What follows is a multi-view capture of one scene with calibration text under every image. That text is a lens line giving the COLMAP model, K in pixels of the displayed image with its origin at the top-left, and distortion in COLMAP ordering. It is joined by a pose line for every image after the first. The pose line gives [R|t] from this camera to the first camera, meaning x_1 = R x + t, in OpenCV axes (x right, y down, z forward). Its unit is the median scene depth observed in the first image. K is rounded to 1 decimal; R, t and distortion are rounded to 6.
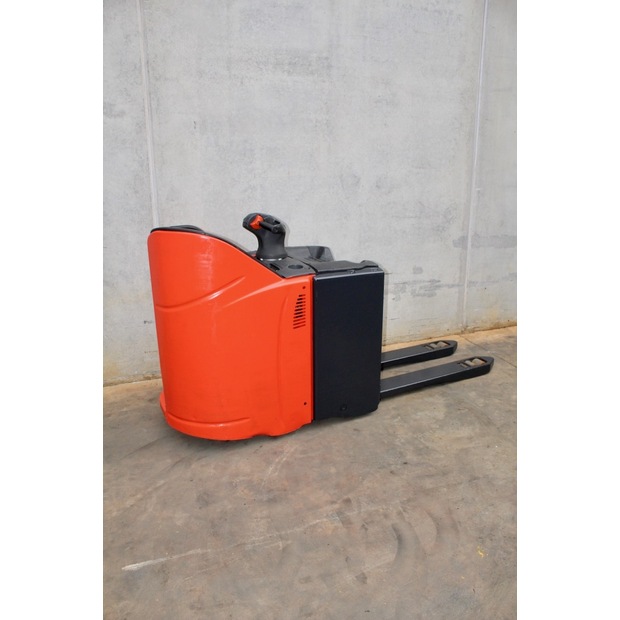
lens RADIAL K [[511.0, 0, 305.5], [0, 511.0, 310.1], [0, 0, 1]] dist [-0.130463, 0.110113]
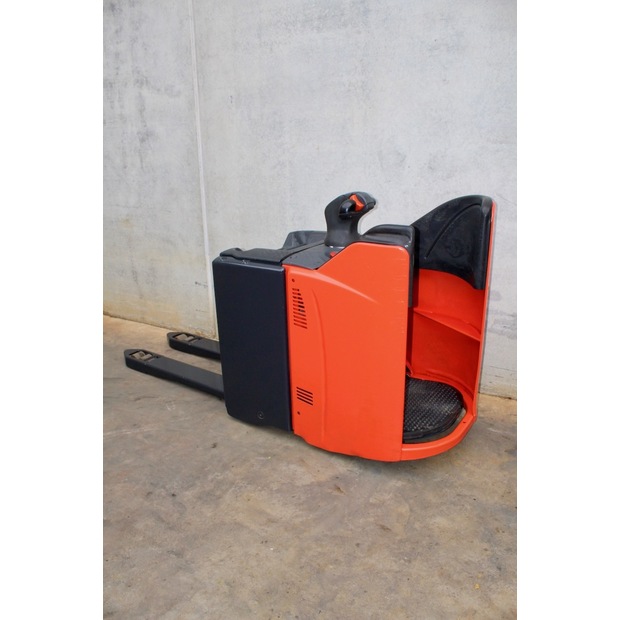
lens RADIAL K [[511.0, 0, 311.3], [0, 511.0, 310.6], [0, 0, 1]] dist [-0.130463, 0.110113]
pose [[0.646328, 0.238012, -0.724990, 0.698203], [-0.202744, 0.969524, 0.137546, -0.127301], [0.735632, 0.058088, 0.674886, 0.459031]]
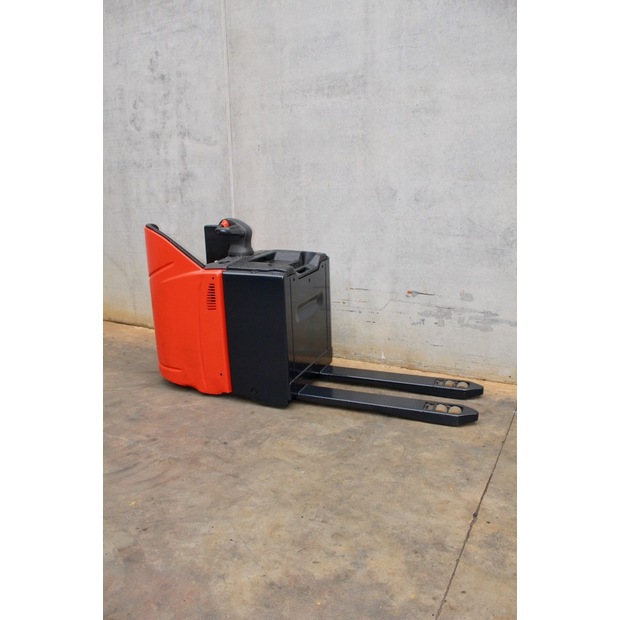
lens RADIAL K [[511.0, 0, 311.8], [0, 511.0, 310.0], [0, 0, 1]] dist [-0.130463, 0.110113]
pose [[0.648449, 0.179391, -0.739819, 0.869202], [-0.194409, 0.978637, 0.066900, -0.078477], [0.736015, 0.100446, 0.669471, 0.281579]]
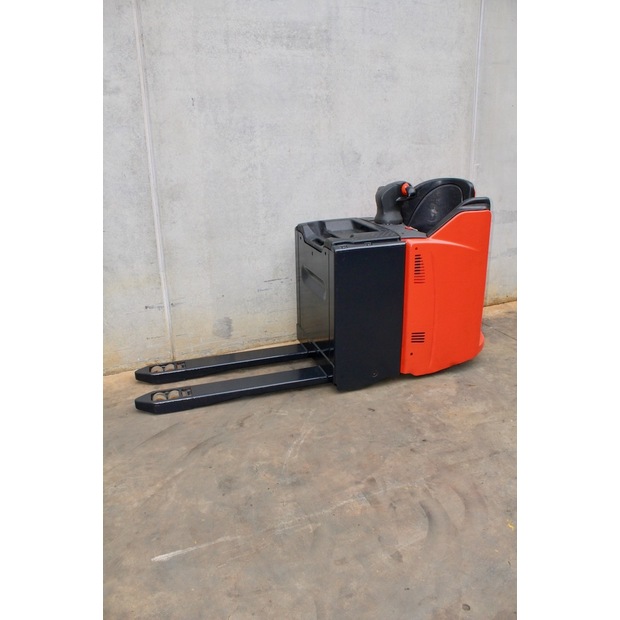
lens RADIAL K [[511.0, 0, 305.8], [0, 511.0, 311.1], [0, 0, 1]] dist [-0.130463, 0.110113]
pose [[0.998741, -0.030080, 0.040153, -0.053627], [0.028642, 0.998944, 0.035926, 0.004589], [-0.041192, -0.034731, 0.998547, 0.017551]]
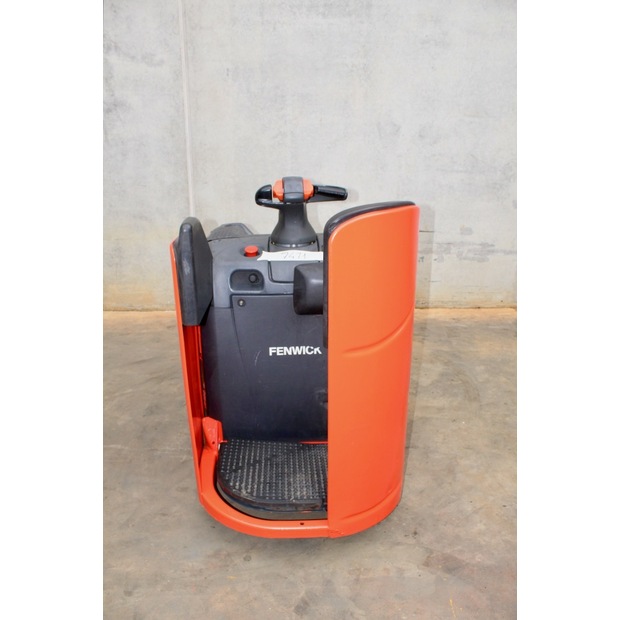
lens RADIAL K [[511.0, 0, 288.9], [0, 511.0, 309.0], [0, 0, 1]] dist [-0.130463, 0.110113]
pose [[0.934298, 0.122013, -0.334964, 0.303865], [-0.100504, 0.991644, 0.080882, 0.024652], [0.342034, -0.041903, 0.938753, 0.043363]]
